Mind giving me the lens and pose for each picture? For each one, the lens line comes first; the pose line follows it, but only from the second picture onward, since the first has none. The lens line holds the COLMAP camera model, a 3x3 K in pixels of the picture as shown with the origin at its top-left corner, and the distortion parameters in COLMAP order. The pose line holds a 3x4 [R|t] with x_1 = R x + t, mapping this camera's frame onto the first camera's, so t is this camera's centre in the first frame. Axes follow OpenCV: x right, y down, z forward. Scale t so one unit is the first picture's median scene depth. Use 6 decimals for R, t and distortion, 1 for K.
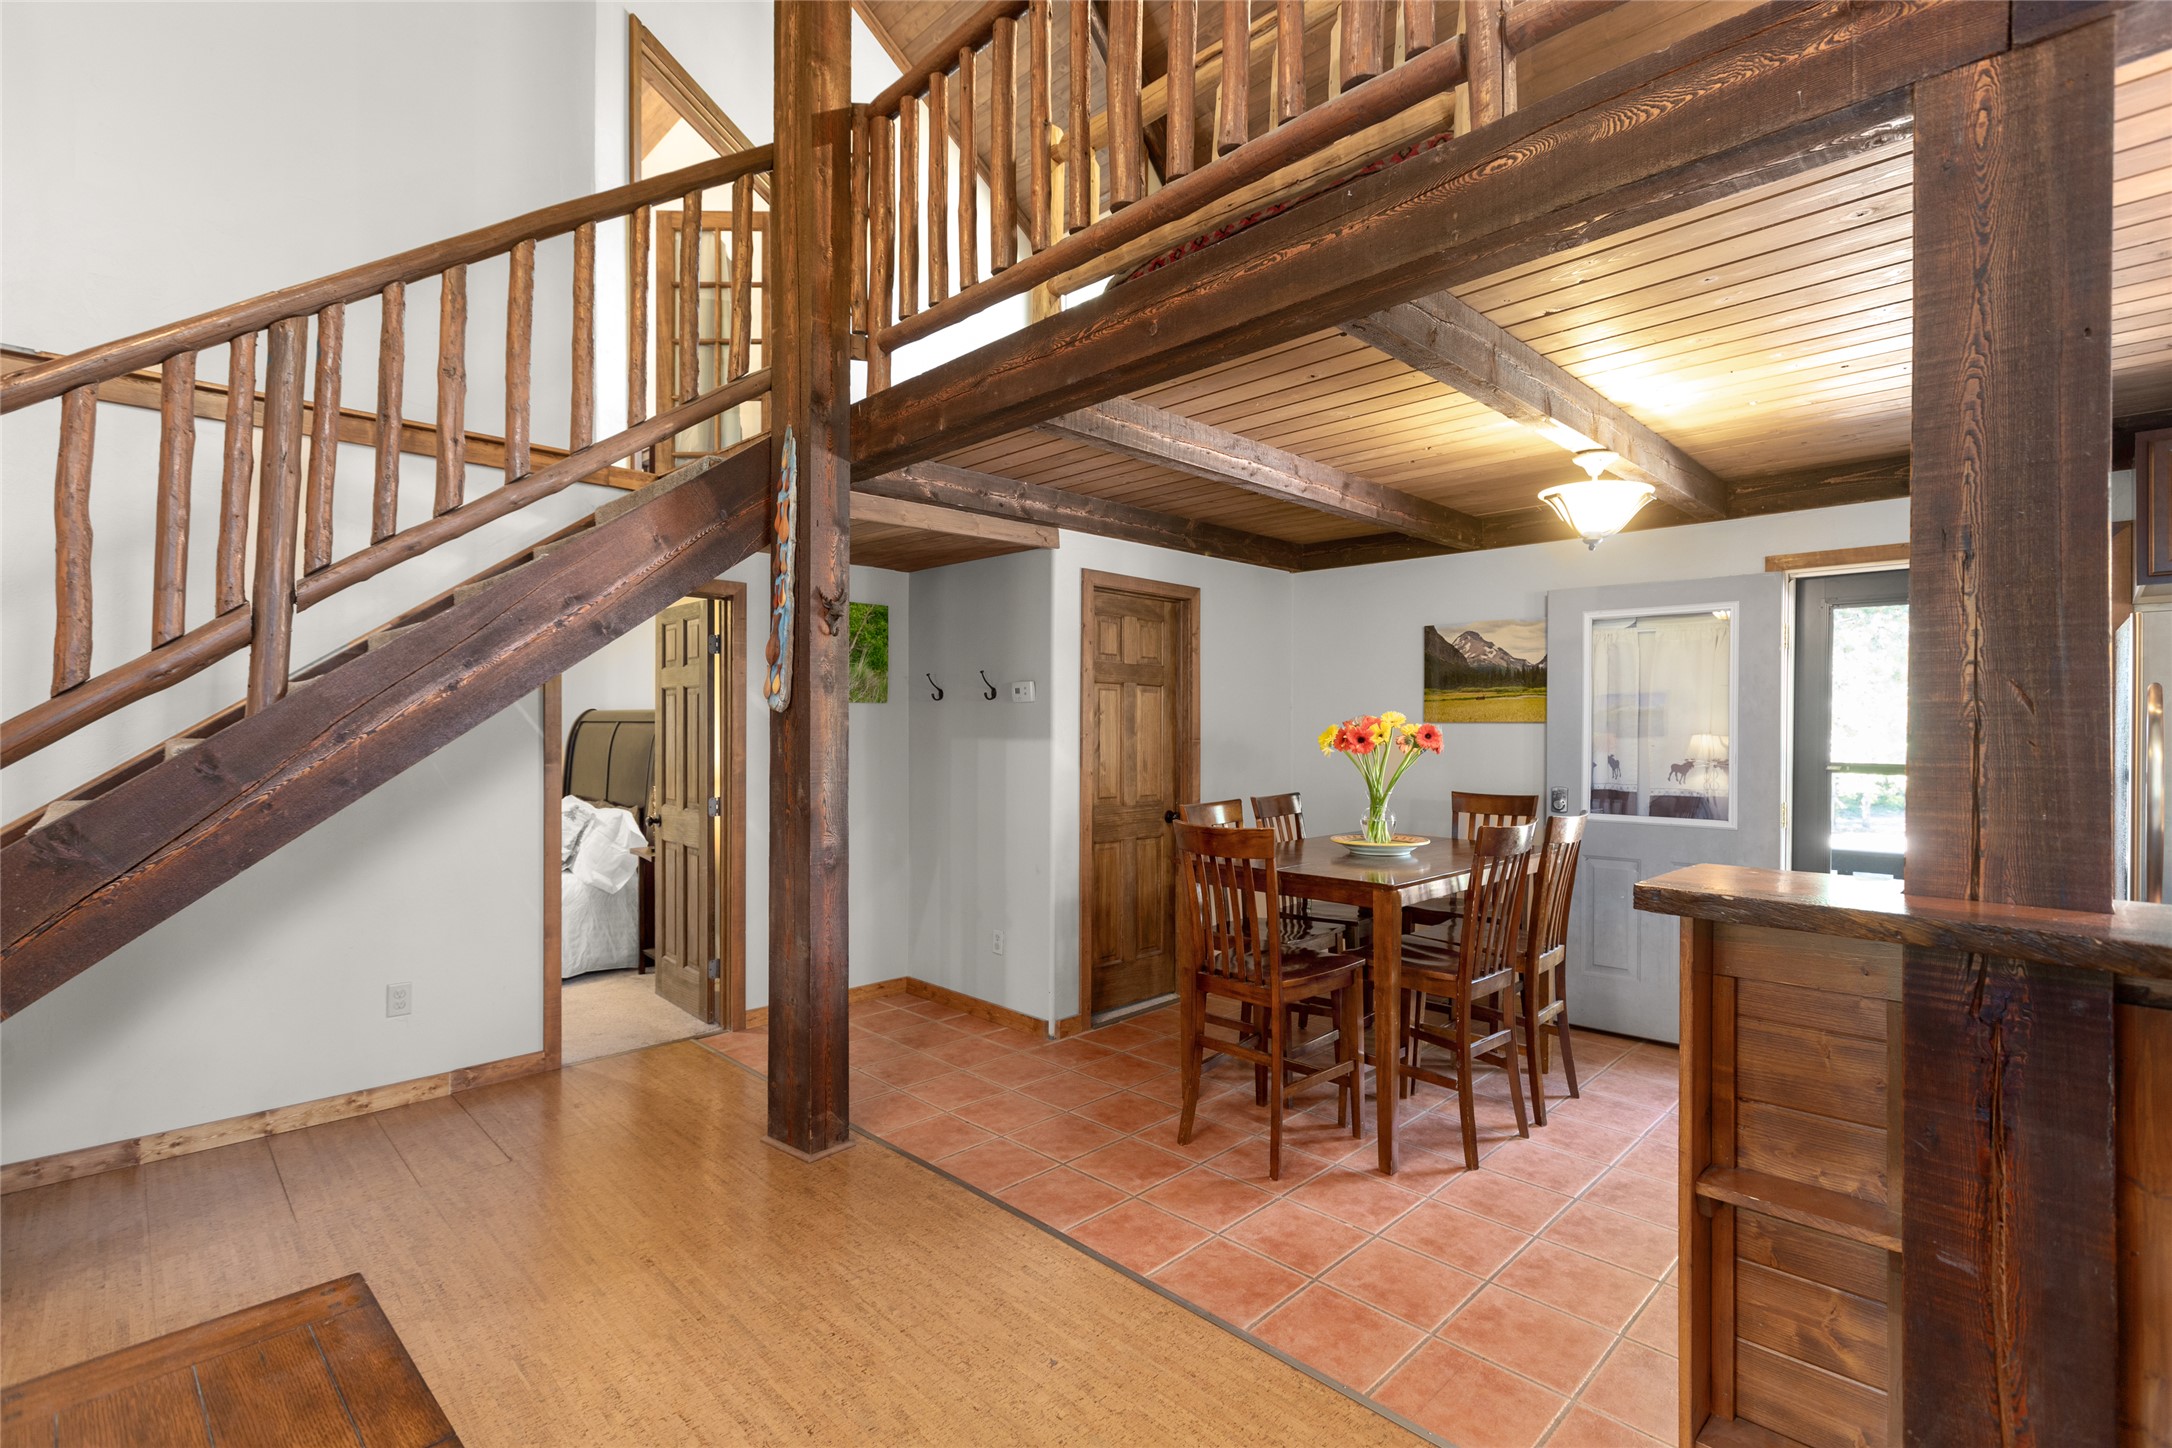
lens RADIAL K [[984.1, 0, 1093.5], [0, 984.1, 731.8], [0, 0, 1]] dist [0.000156, -0.000555]
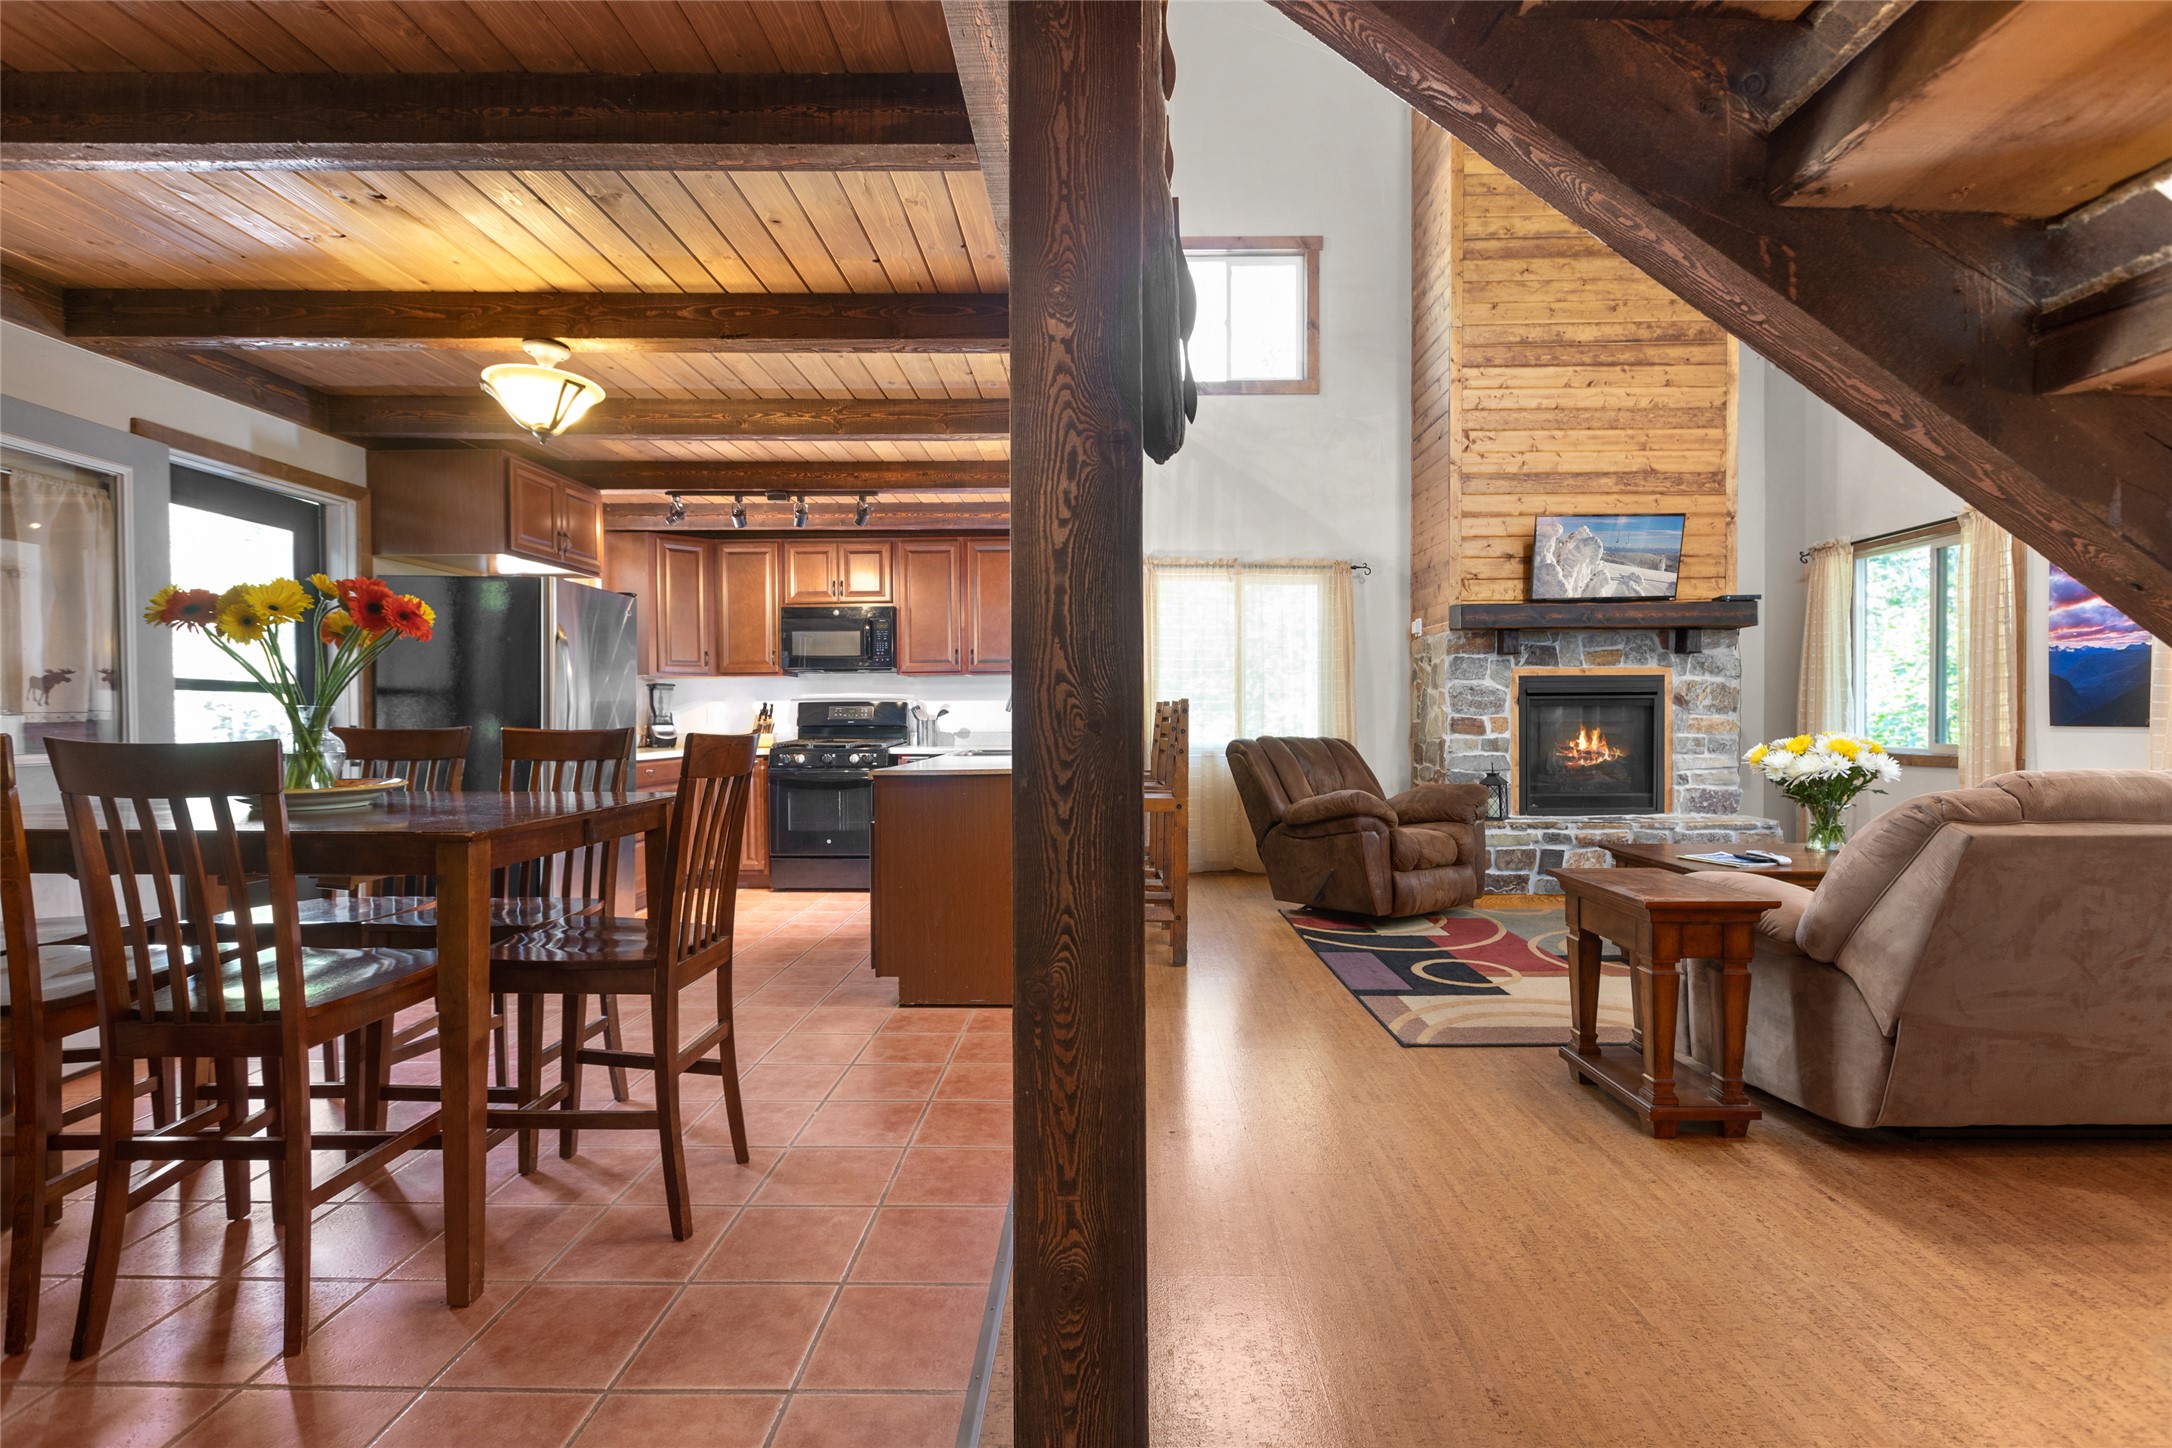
lens RADIAL K [[1002.5, 0, 1096.0], [0, 1002.5, 720.8], [0, 0, 1]] dist [0.003470, -0.001116]
pose [[-0.693328, -0.007712, 0.720580, -0.457943], [-0.000424, 0.999947, 0.010294, 0.060377], [-0.720622, 0.006832, -0.693295, 1.015994]]
